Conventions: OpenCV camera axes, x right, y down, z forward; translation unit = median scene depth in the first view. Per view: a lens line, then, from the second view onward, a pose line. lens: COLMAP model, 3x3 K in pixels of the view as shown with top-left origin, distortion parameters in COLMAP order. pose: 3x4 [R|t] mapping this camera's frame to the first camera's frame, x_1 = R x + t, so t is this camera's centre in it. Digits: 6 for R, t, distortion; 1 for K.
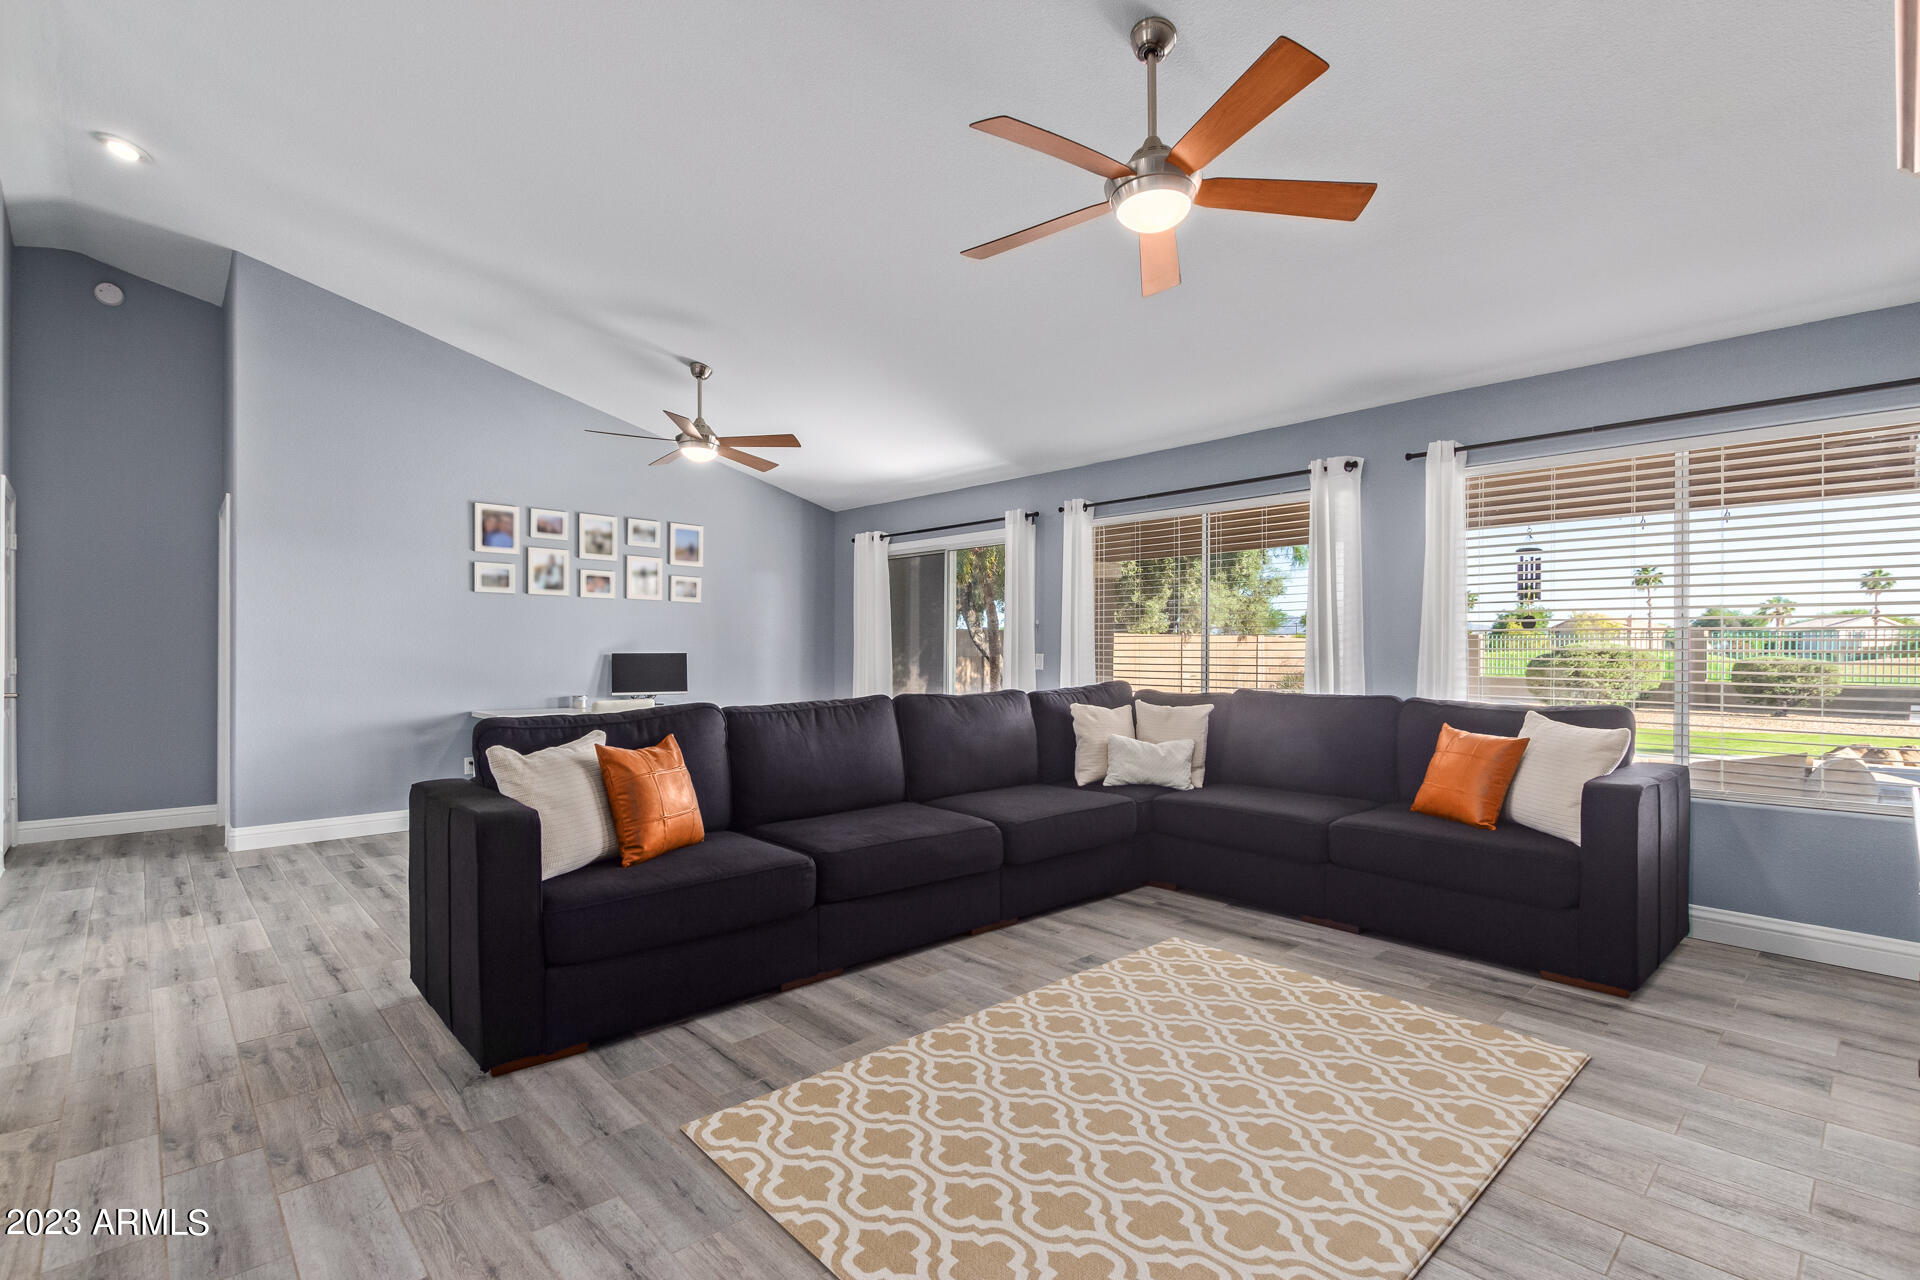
lens RADIAL K [[869.5, 0, 967.3], [0, 869.5, 650.9], [0, 0, 1]] dist [0.000327, 0.000098]
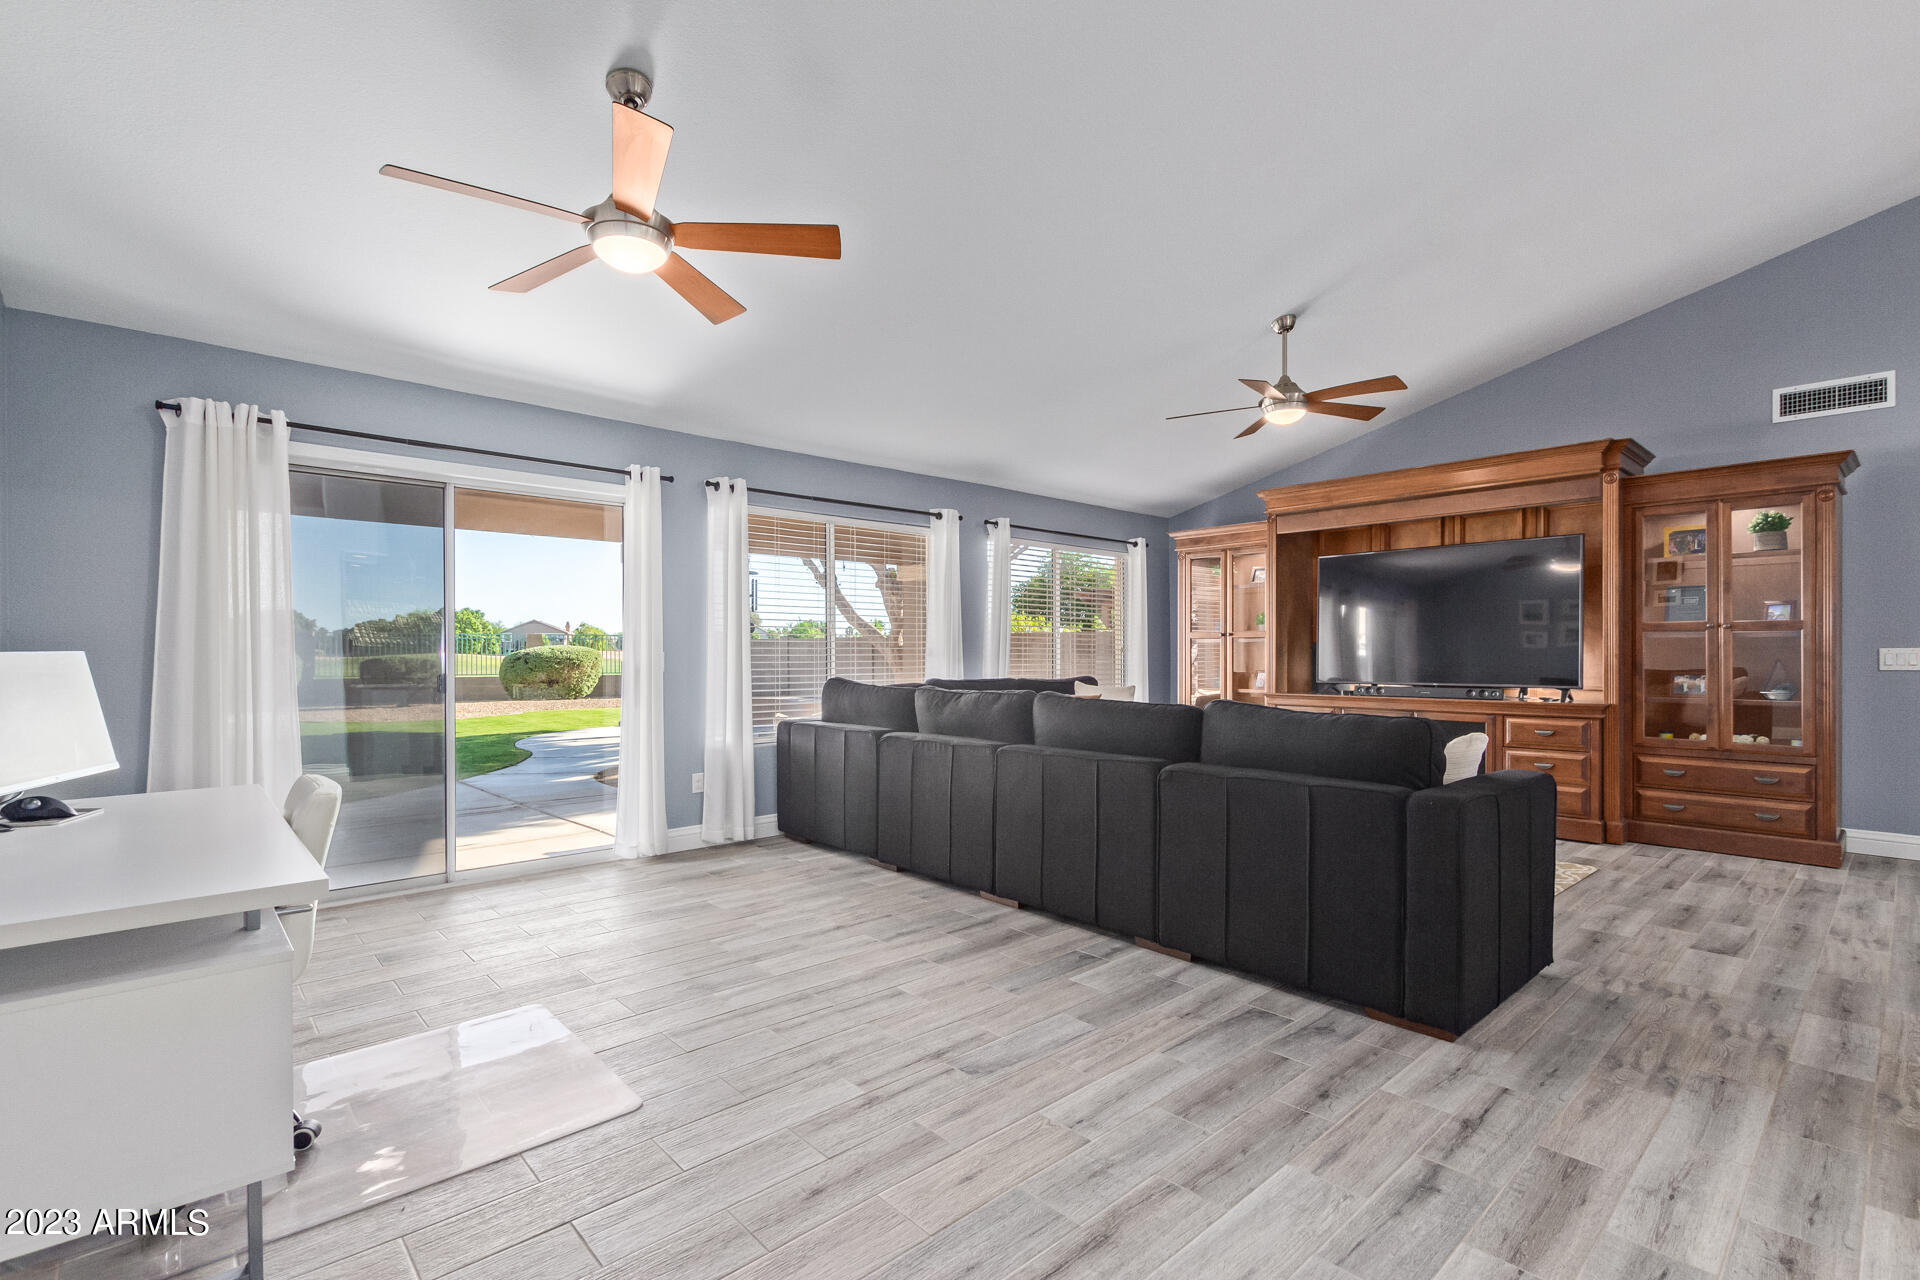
lens RADIAL K [[879.9, 0, 960.0], [0, 879.9, 640.0], [0, 0, 1]] dist [0.001127, -0.000499]
pose [[0.023371, 0.011757, 0.999658, -1.348809], [0.002146, 0.999928, -0.011810, 0.005315], [-0.999725, 0.002421, 0.023344, 1.310607]]
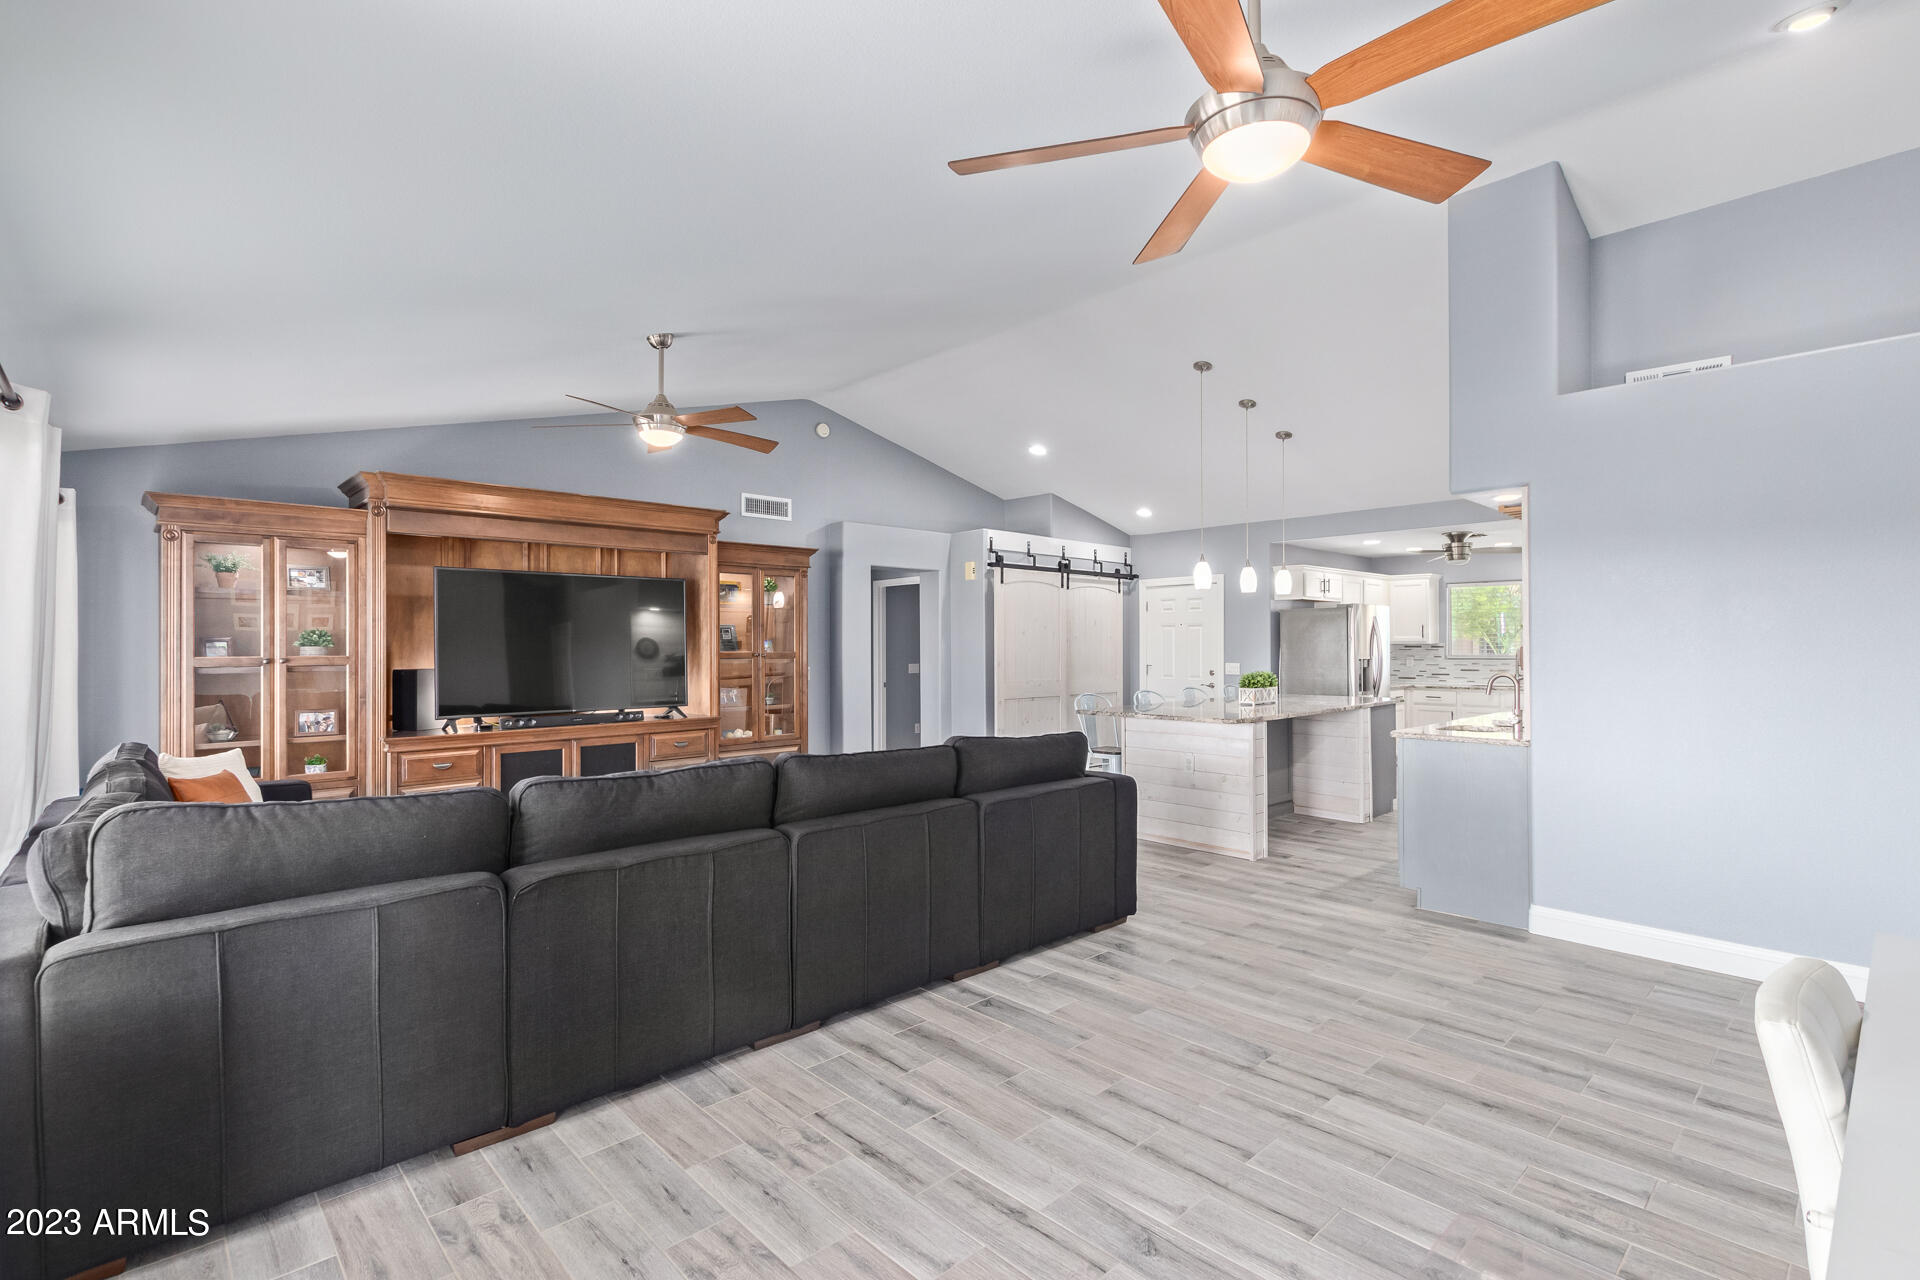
lens RADIAL K [[879.9, 0, 960.0], [0, 879.9, 640.0], [0, 0, 1]] dist [0.001127, -0.000499]
pose [[-0.999975, 0.001399, 0.006880, -0.322300], [0.001364, 0.999986, -0.005078, -0.059181], [-0.006887, -0.005069, -0.999963, 2.203986]]
